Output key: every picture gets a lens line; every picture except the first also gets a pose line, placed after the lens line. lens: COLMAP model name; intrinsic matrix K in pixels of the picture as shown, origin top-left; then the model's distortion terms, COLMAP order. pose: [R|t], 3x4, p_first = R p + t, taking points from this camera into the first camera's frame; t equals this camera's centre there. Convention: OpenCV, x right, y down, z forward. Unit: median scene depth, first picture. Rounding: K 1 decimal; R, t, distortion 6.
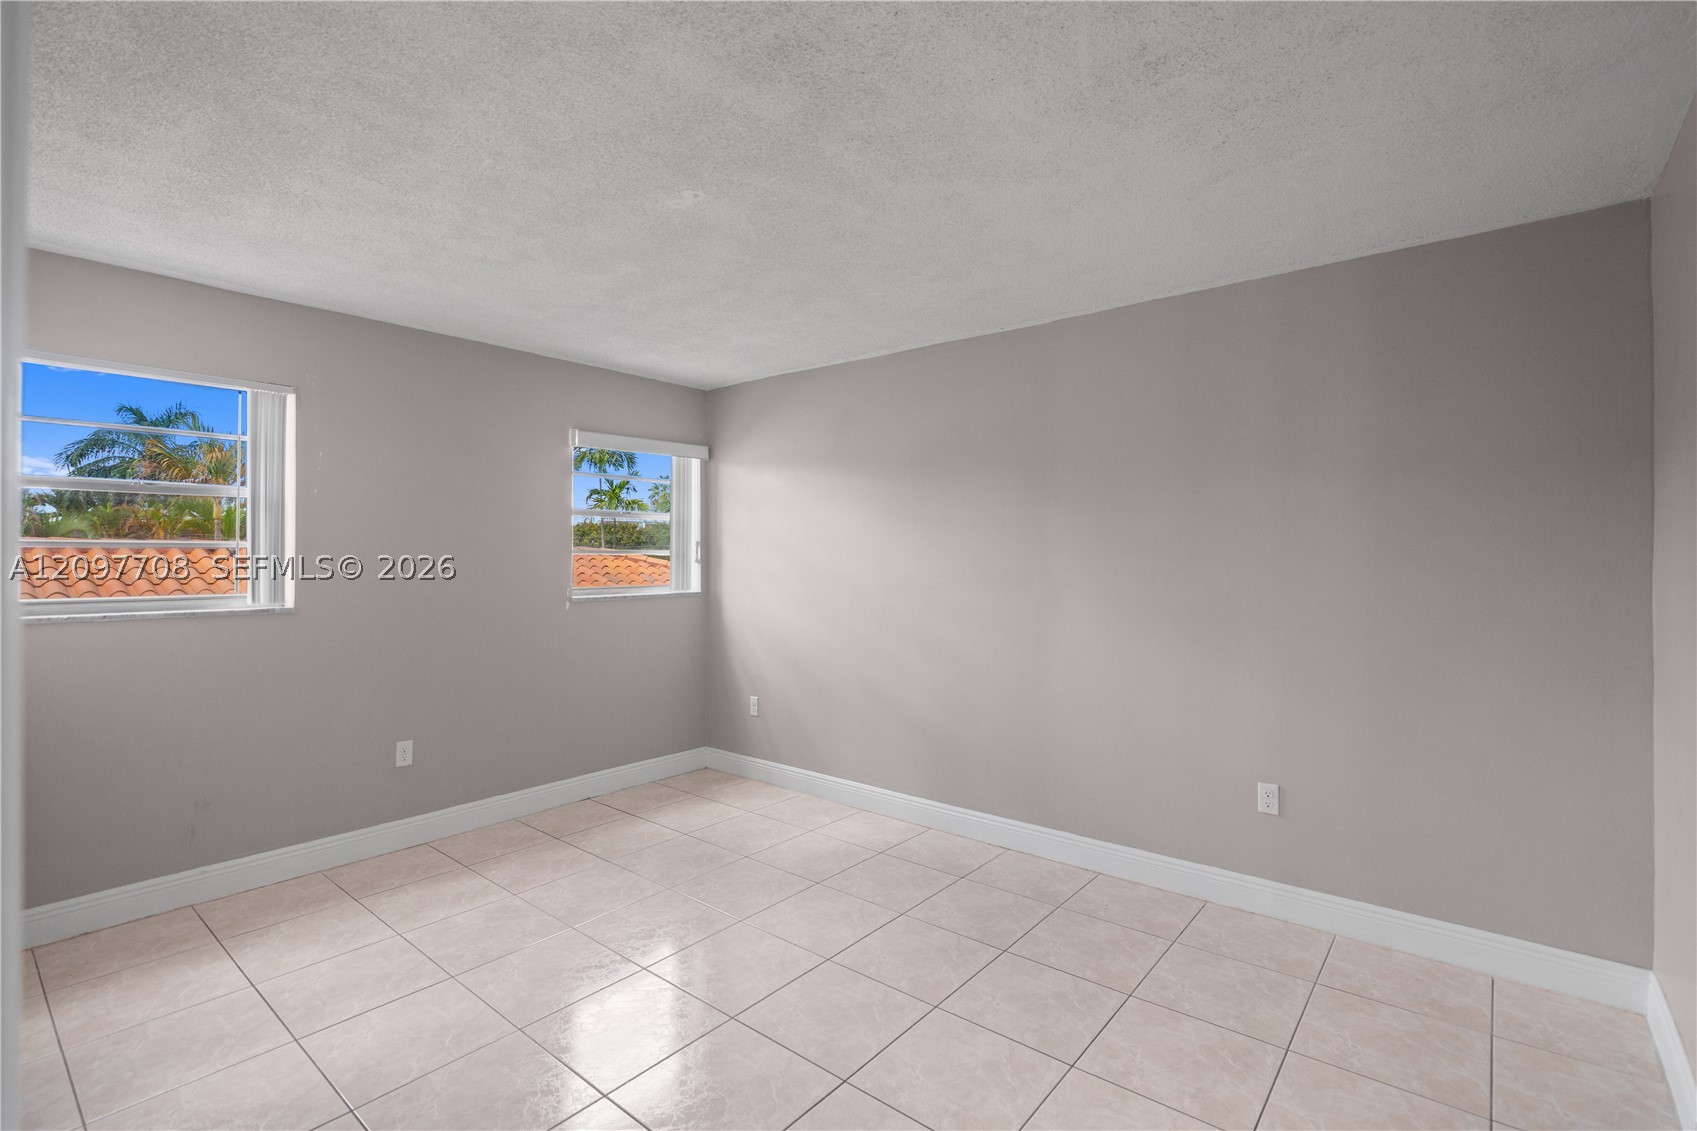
lens RADIAL K [[779.3, 0, 851.7], [0, 779.3, 543.4], [0, 0, 1]] dist [-0.001418, 0.000030]
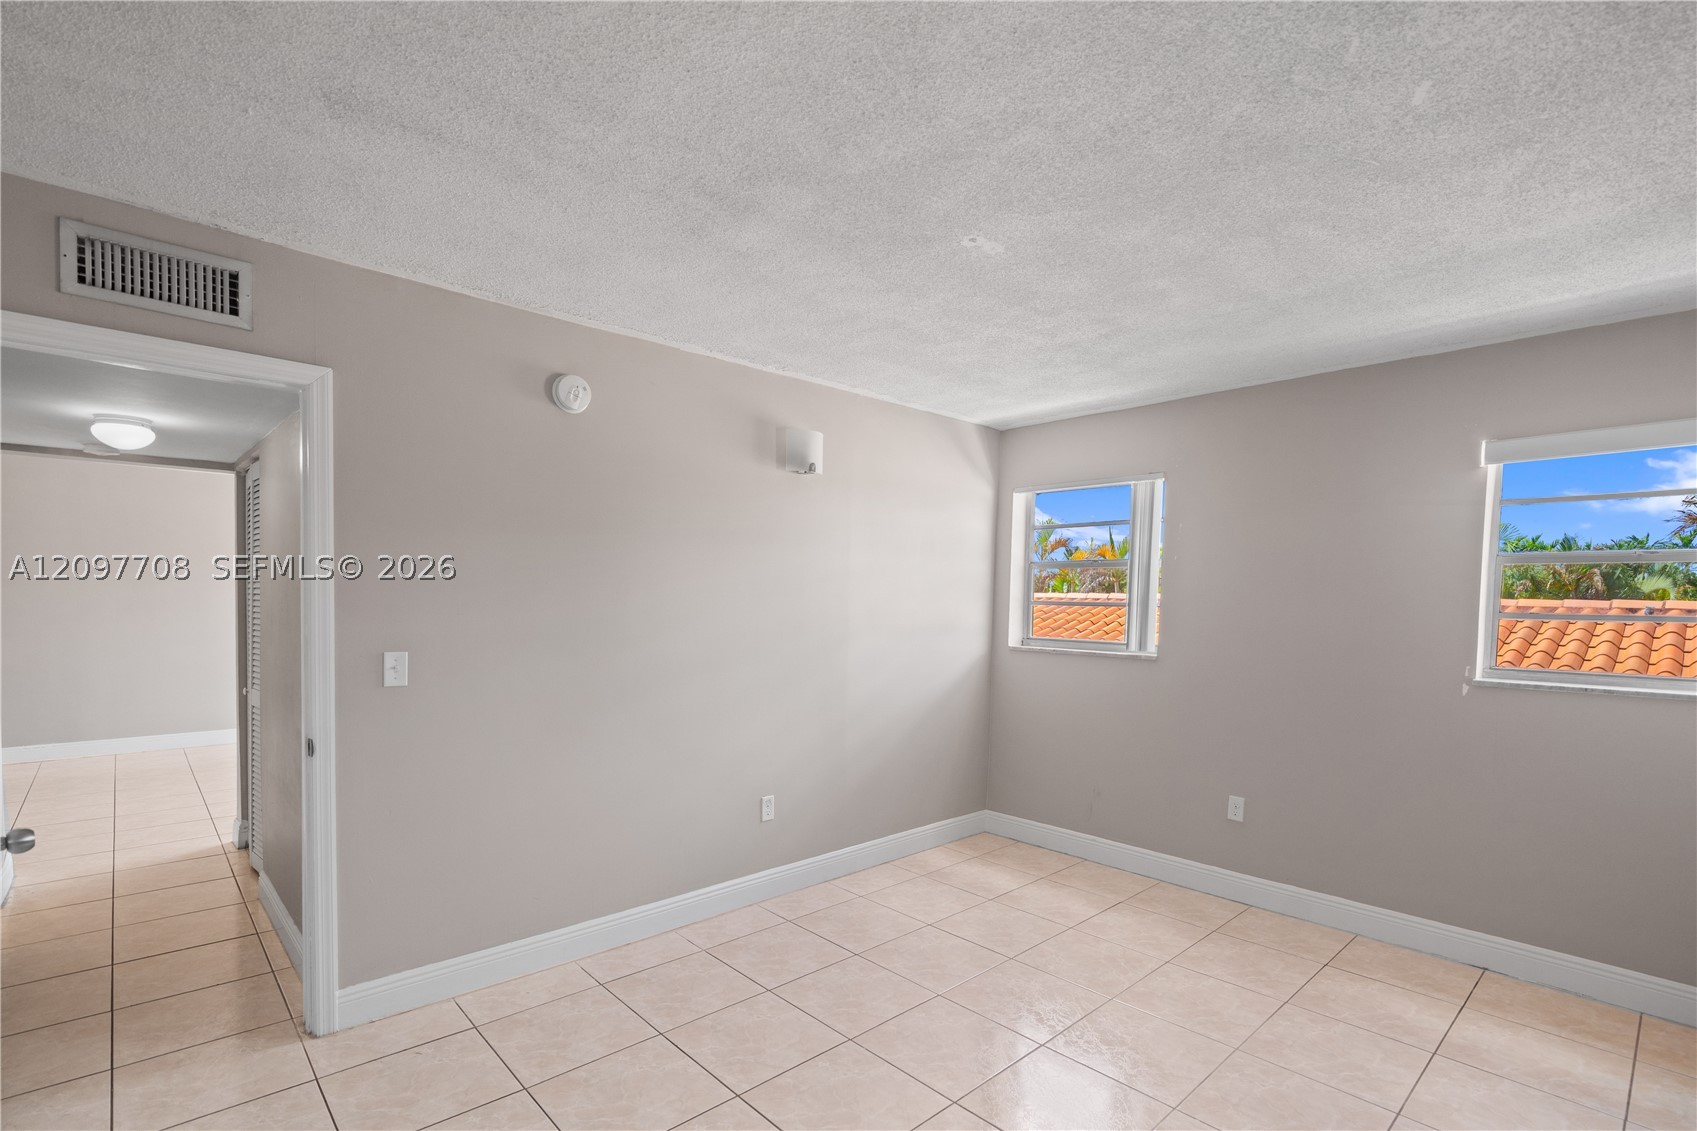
lens RADIAL K [[791.5, 0, 851.0], [0, 791.5, 598.4], [0, 0, 1]] dist [-0.016699, -0.000358]
pose [[-0.132052, -0.011634, -0.991175, 0.567510], [-0.010929, 0.999887, -0.010281, 0.012006], [0.991183, 0.009475, -0.132164, 0.695254]]
